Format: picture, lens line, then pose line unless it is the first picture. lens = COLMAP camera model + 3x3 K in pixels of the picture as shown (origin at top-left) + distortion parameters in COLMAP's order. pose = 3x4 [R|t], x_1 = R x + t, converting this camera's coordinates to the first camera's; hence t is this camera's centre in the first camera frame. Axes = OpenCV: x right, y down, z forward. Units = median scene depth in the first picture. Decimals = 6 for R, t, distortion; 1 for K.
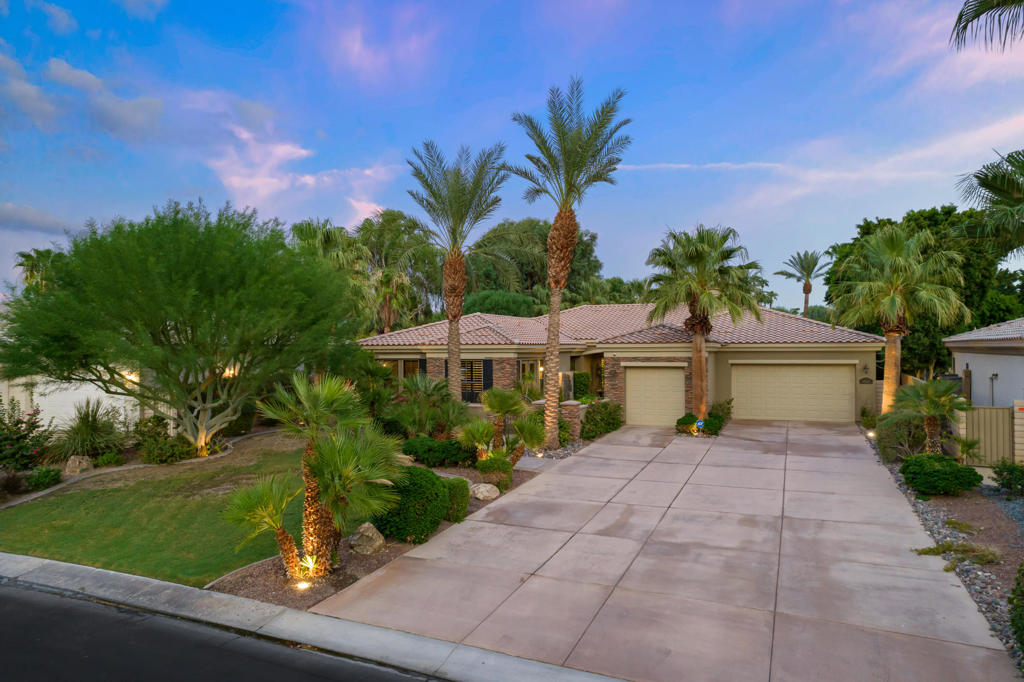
lens RADIAL K [[653.3, 0, 512.0], [0, 653.3, 341.0], [0, 0, 1]] dist [-0.082500, 0.077186]
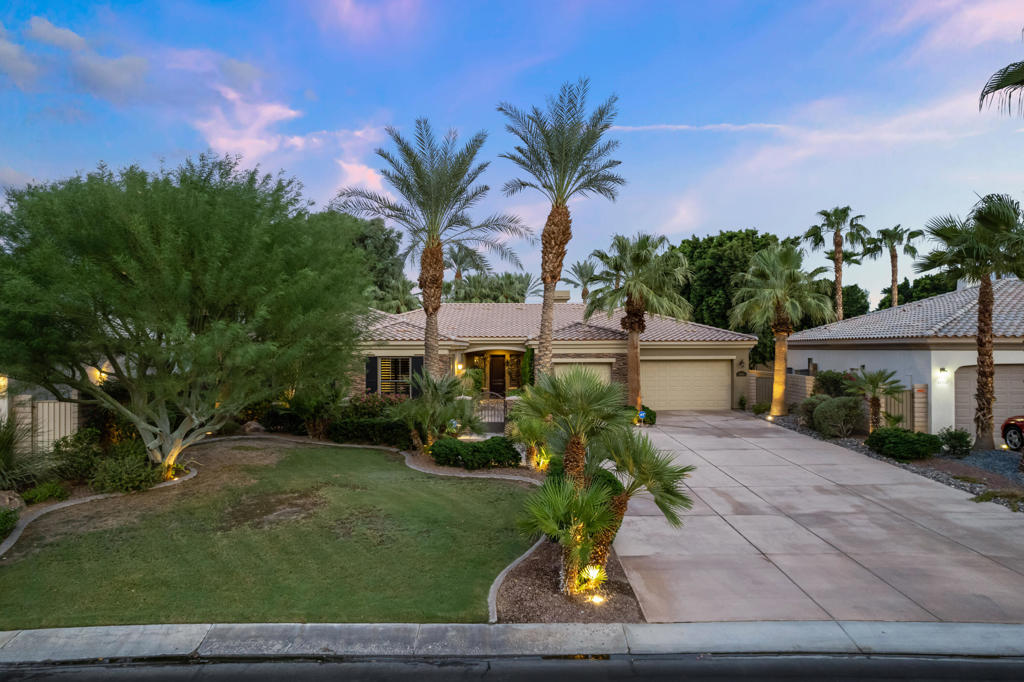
lens RADIAL K [[653.3, 0, 512.0], [0, 653.3, 341.0], [0, 0, 1]] dist [-0.082500, 0.077186]
pose [[0.915636, 0.006853, 0.401951, -0.692200], [-0.005799, 0.999976, -0.003838, 0.020889], [-0.401967, 0.001183, 0.915653, 0.192860]]
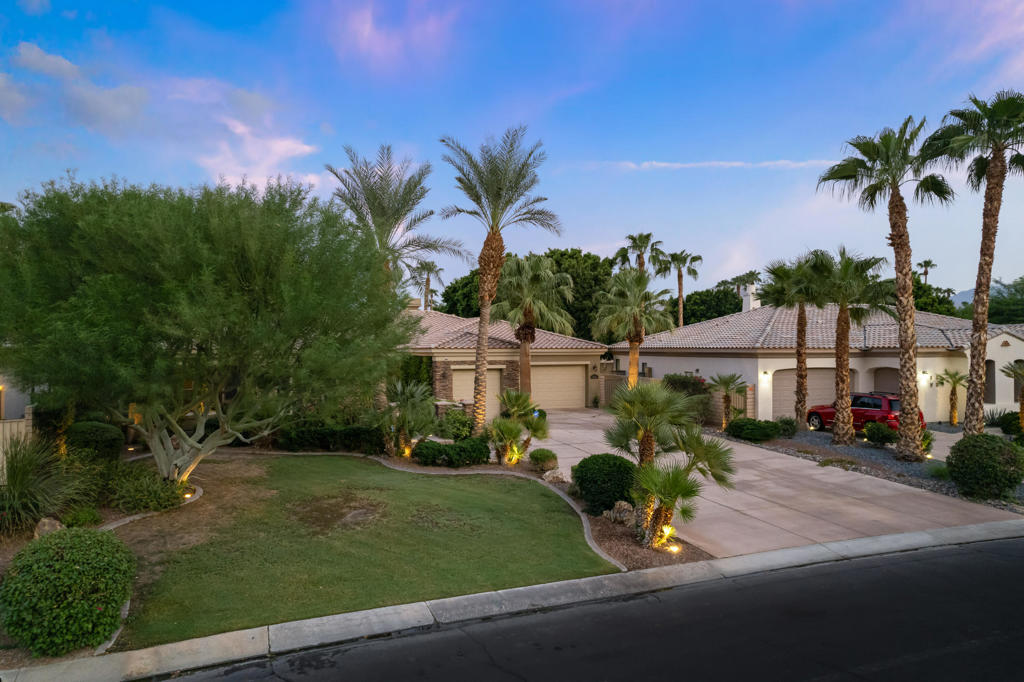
lens RADIAL K [[653.3, 0, 512.0], [0, 653.3, 341.0], [0, 0, 1]] dist [-0.082500, 0.077186]
pose [[0.715724, 0.011174, 0.698294, -1.233511], [-0.009440, 0.999935, -0.006326, -0.007781], [-0.698319, -0.002064, 0.715783, 0.284060]]
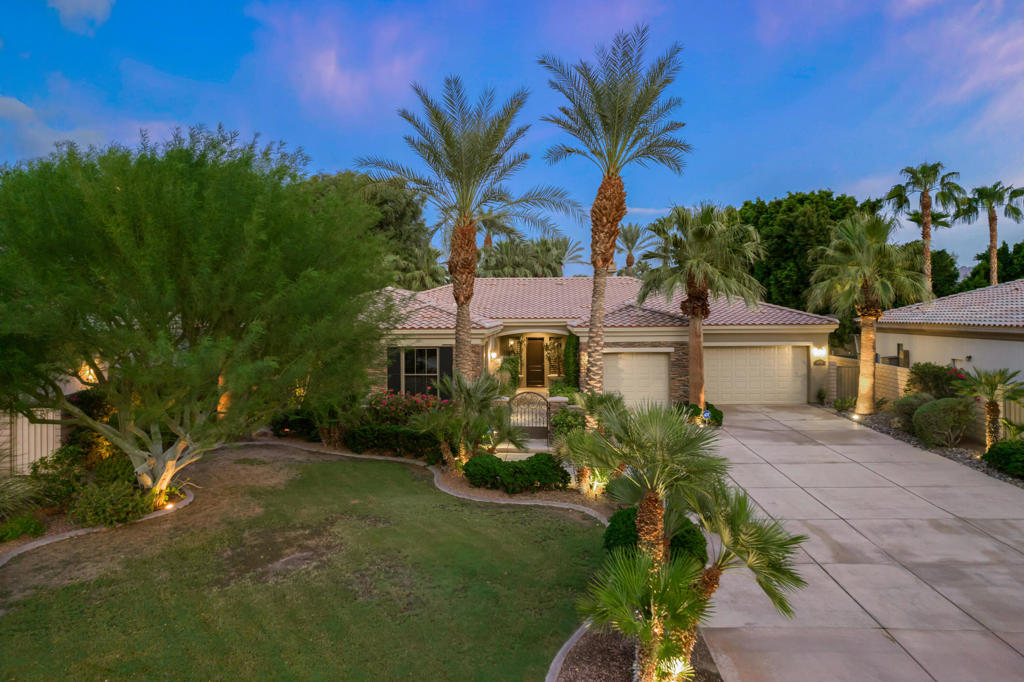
lens RADIAL K [[717.4, 0, 512.5], [0, 717.4, 309.0], [0, 0, 1]] dist [-0.082239, 0.078306]
pose [[0.933208, 0.002532, 0.359328, -0.675163], [-0.002387, 0.999997, -0.000848, -0.044609], [-0.359329, -0.000066, 0.933211, 0.298279]]
